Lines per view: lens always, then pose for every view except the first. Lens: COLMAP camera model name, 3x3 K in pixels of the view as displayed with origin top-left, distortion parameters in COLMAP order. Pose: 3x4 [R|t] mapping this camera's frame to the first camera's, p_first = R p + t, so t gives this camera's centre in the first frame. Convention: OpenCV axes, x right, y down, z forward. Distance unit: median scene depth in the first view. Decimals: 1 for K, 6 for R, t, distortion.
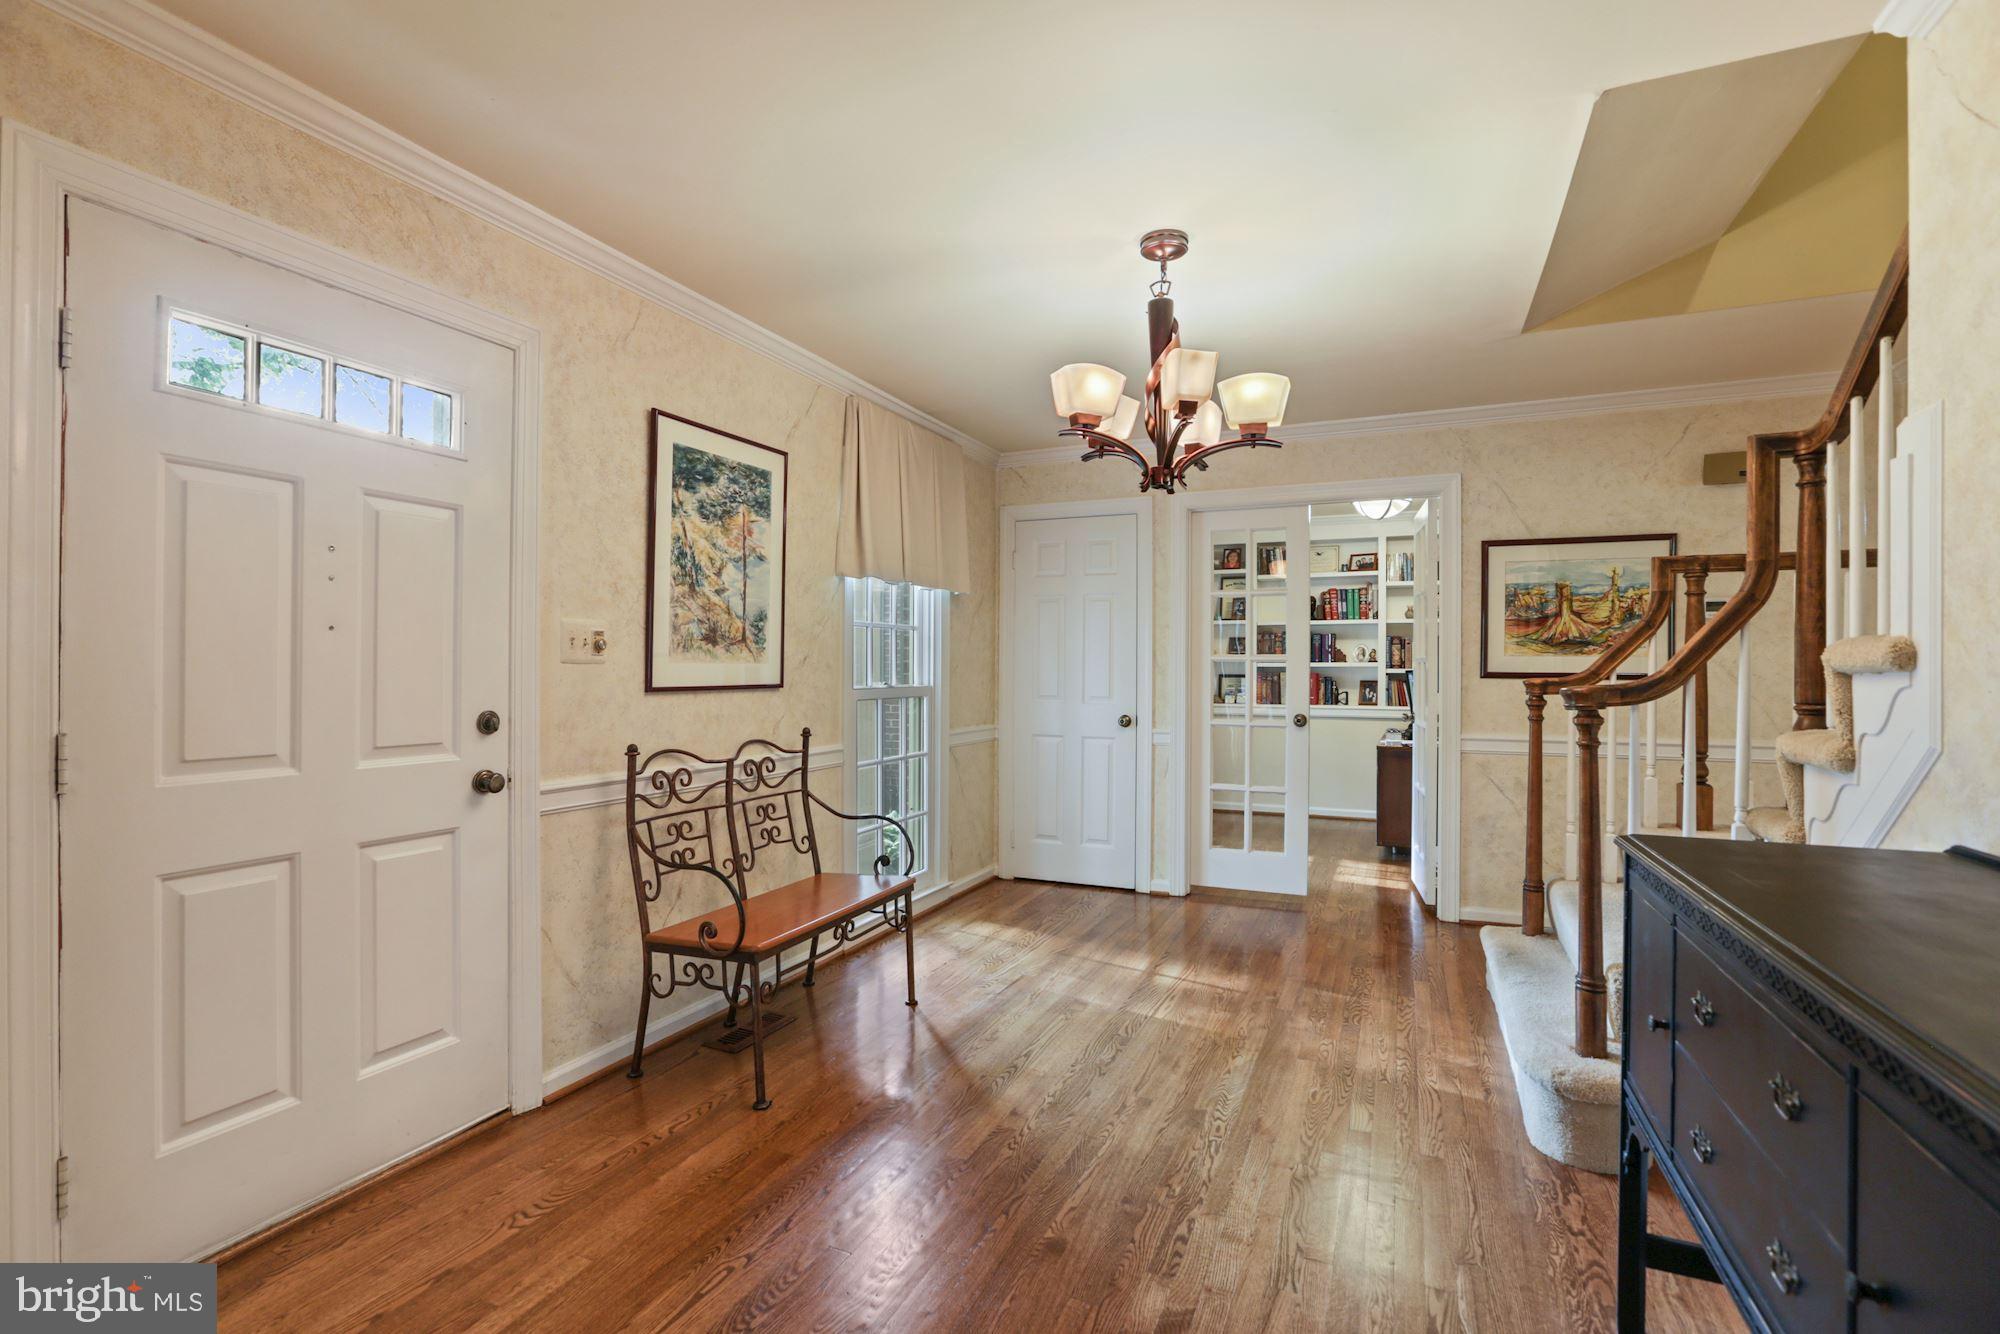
lens RADIAL K [[918.4, 0, 997.2], [0, 918.4, 671.7], [0, 0, 1]] dist [-0.031483, 0.005446]
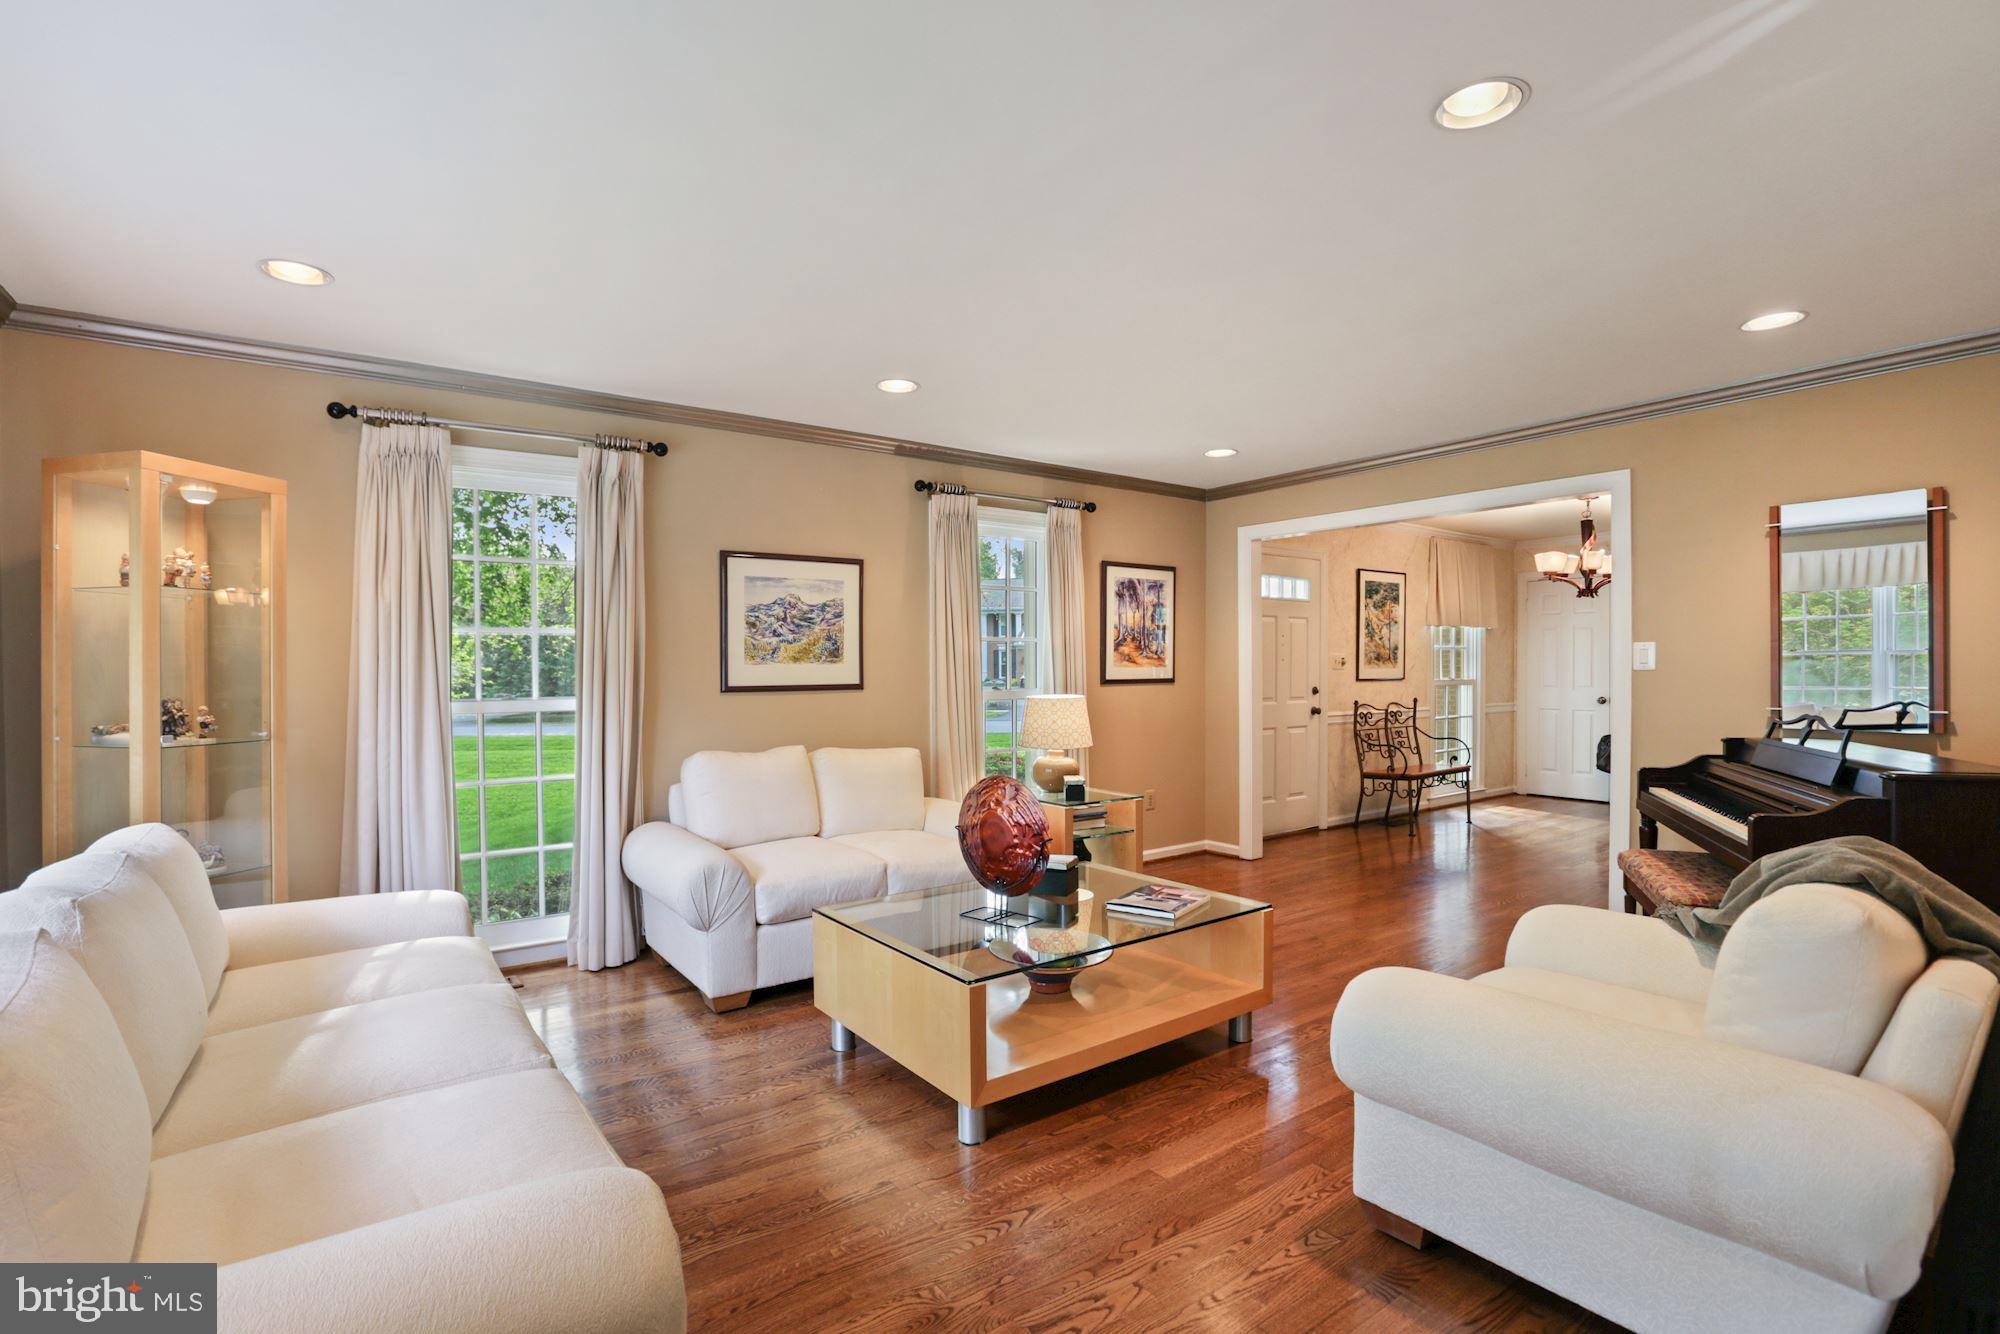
lens RADIAL K [[918.4, 0, 1003.7], [0, 918.4, 680.7], [0, 0, 1]] dist [-0.031483, 0.005446]
pose [[0.867649, -0.002664, -0.497170, 0.025884], [0.007386, 0.999944, 0.007532, -0.003849], [0.497123, -0.010207, 0.867620, -1.566666]]
